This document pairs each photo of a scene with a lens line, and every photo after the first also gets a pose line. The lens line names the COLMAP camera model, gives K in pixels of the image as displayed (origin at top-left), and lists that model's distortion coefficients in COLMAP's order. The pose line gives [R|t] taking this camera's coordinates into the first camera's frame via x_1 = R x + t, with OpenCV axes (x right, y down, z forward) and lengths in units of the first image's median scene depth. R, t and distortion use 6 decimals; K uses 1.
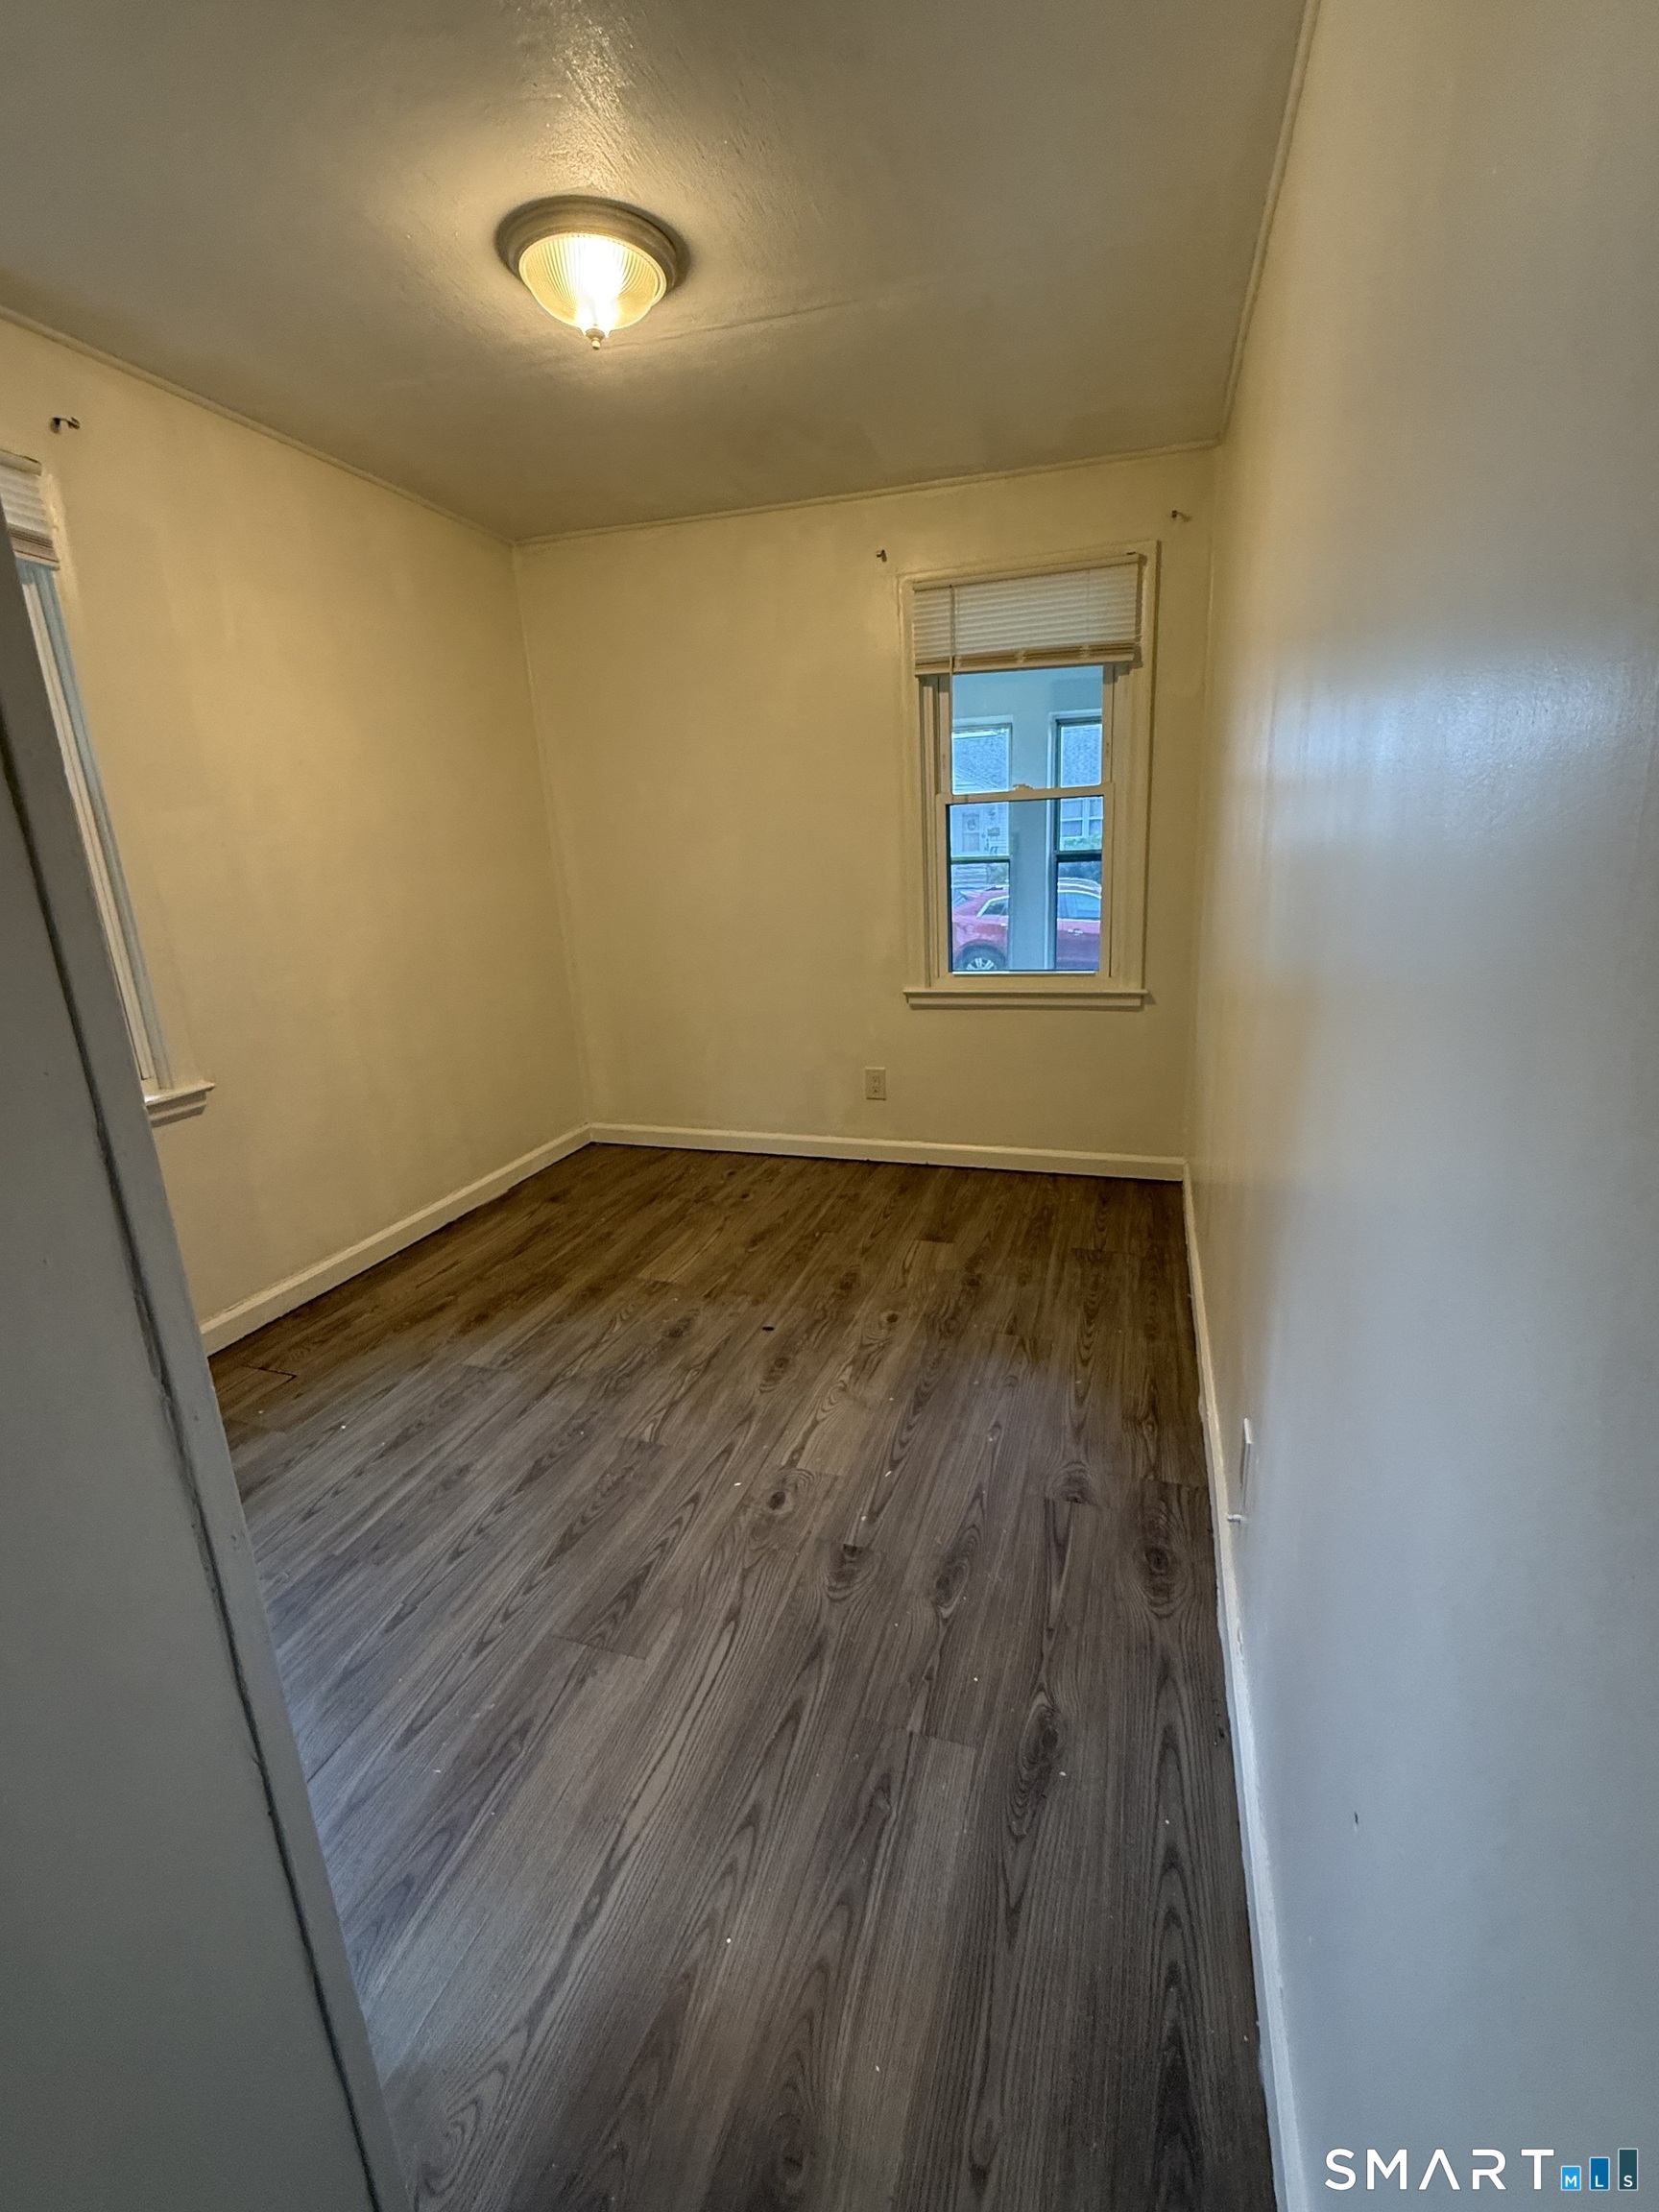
lens RADIAL K [[947.6, 0, 831.9], [0, 947.6, 1101.8], [0, 0, 1]] dist [-0.003106, -0.000411]
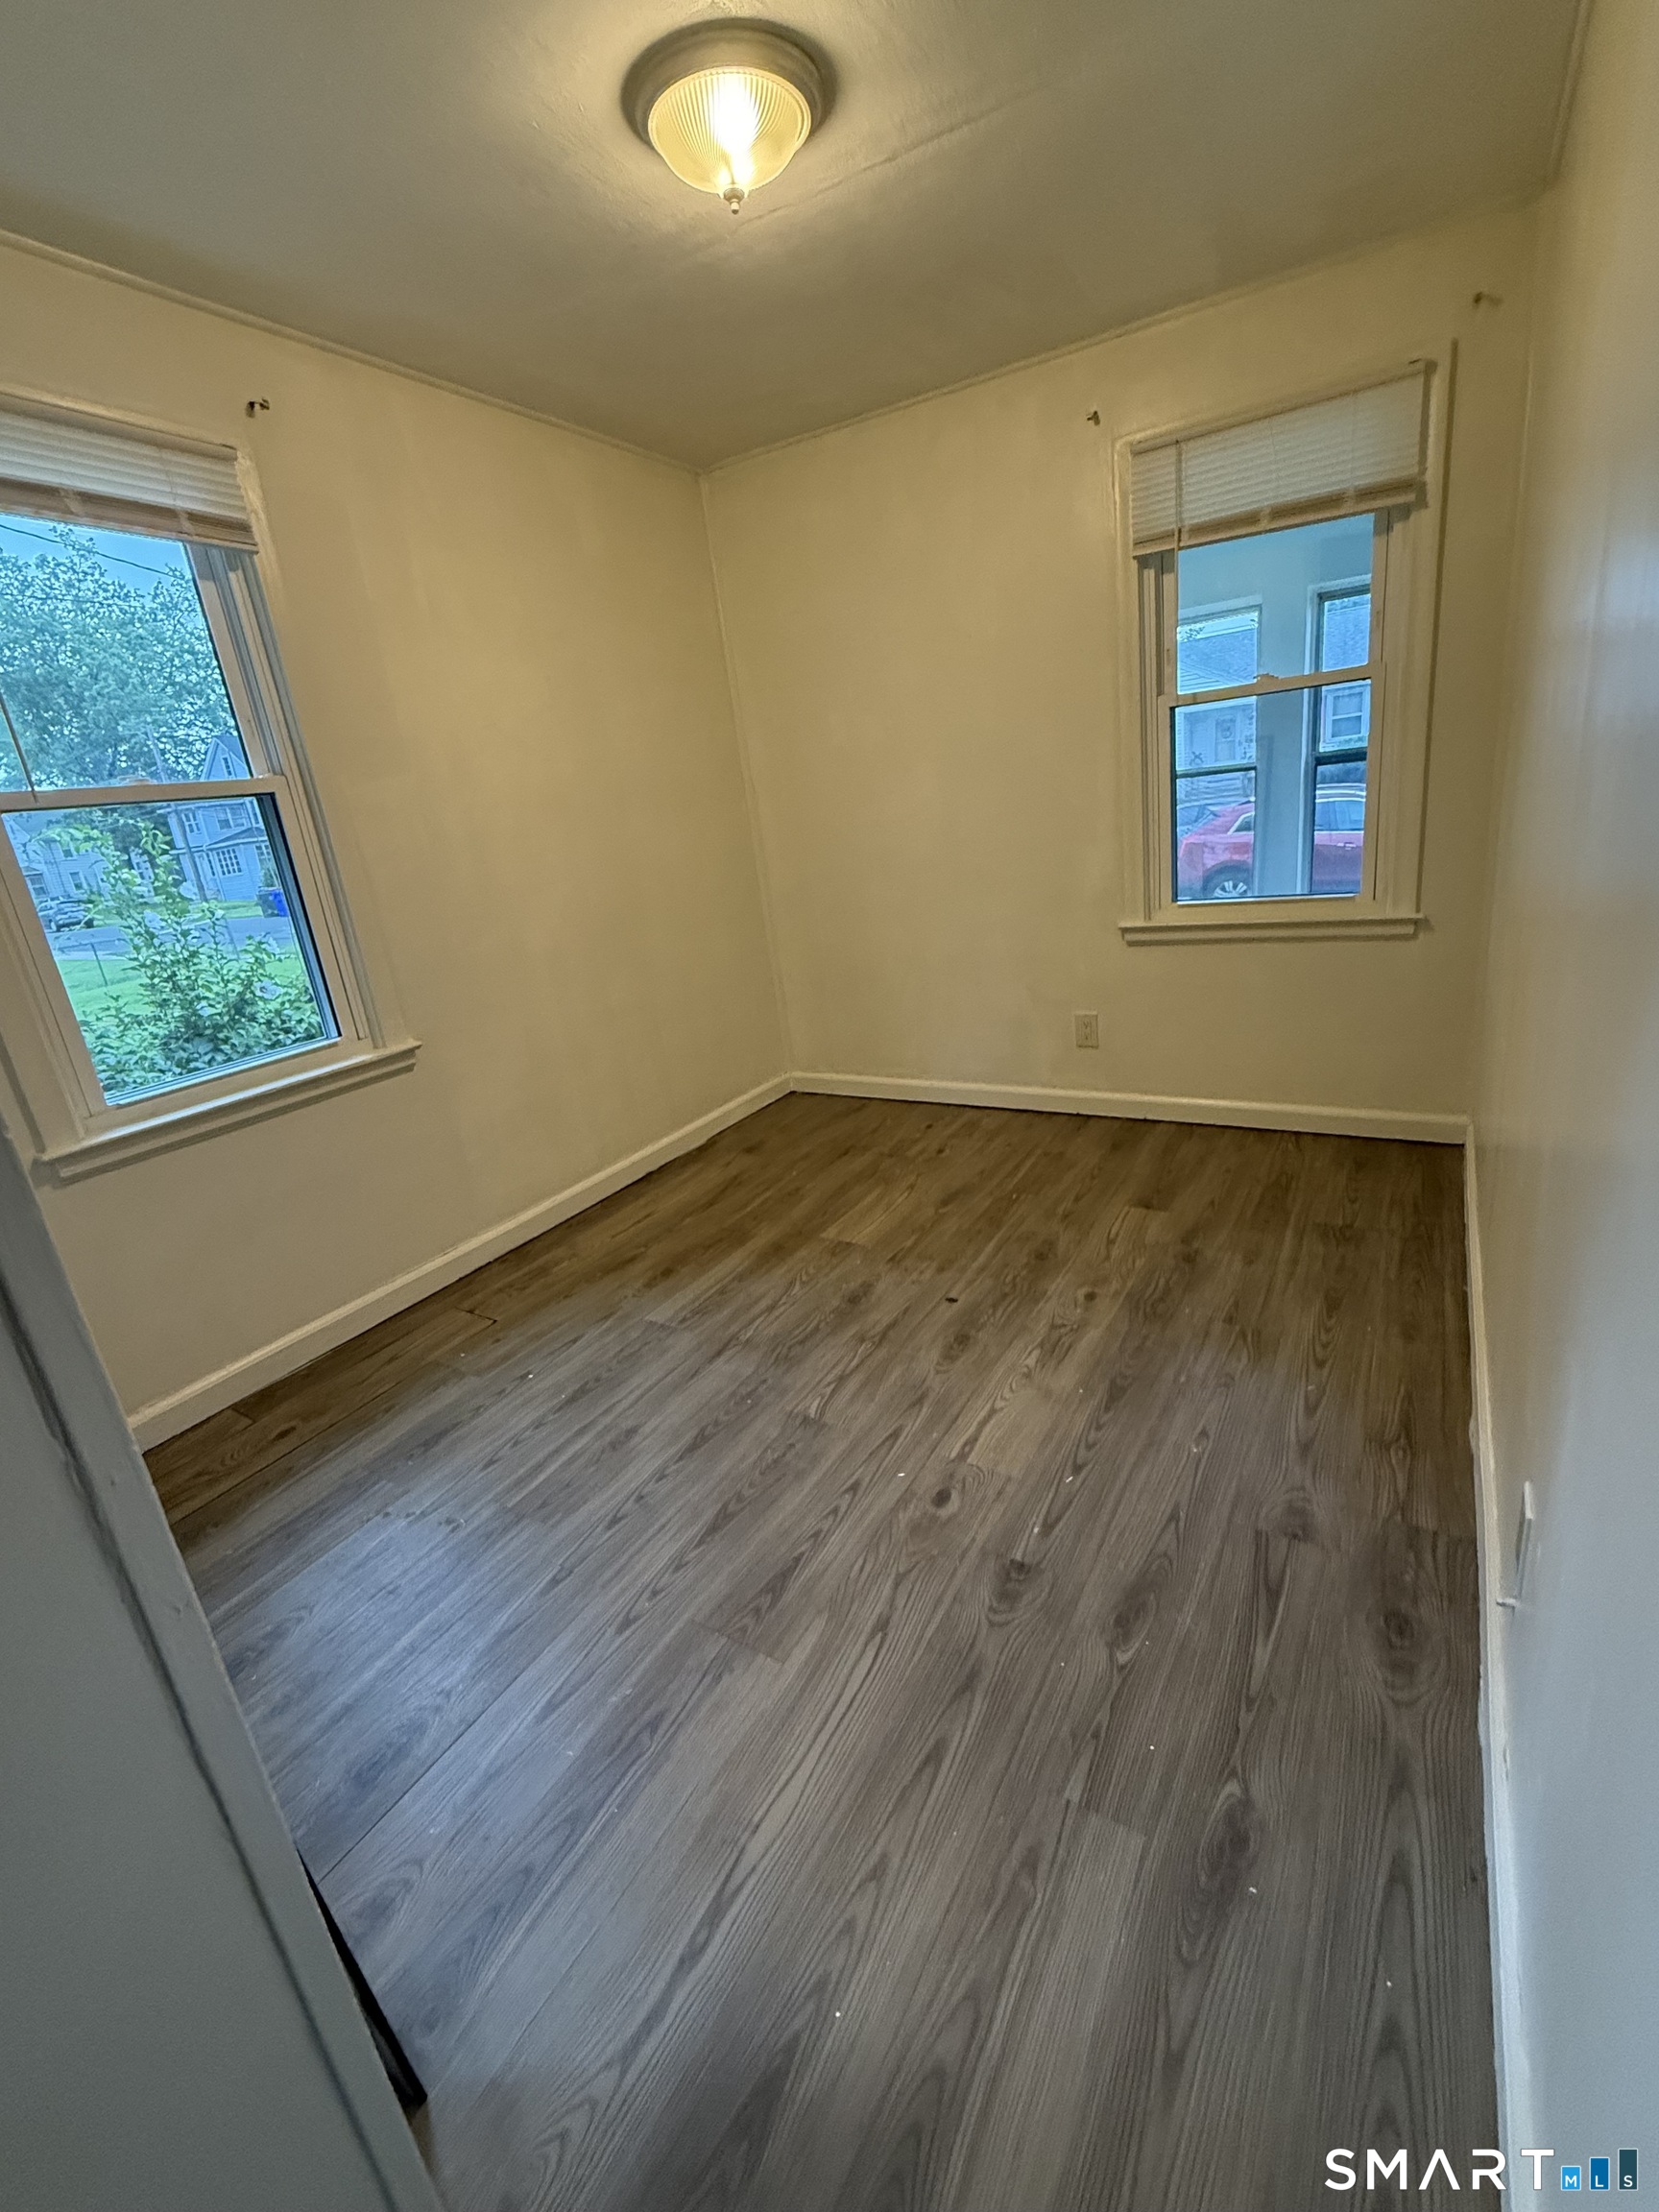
lens RADIAL K [[947.6, 0, 831.9], [0, 947.6, 1101.8], [0, 0, 1]] dist [-0.003106, -0.000411]
pose [[0.970066, 0.006936, -0.242744, 0.057893], [0.009140, 0.997841, 0.065038, -0.021960], [0.242671, -0.065309, 0.967908, 0.110500]]
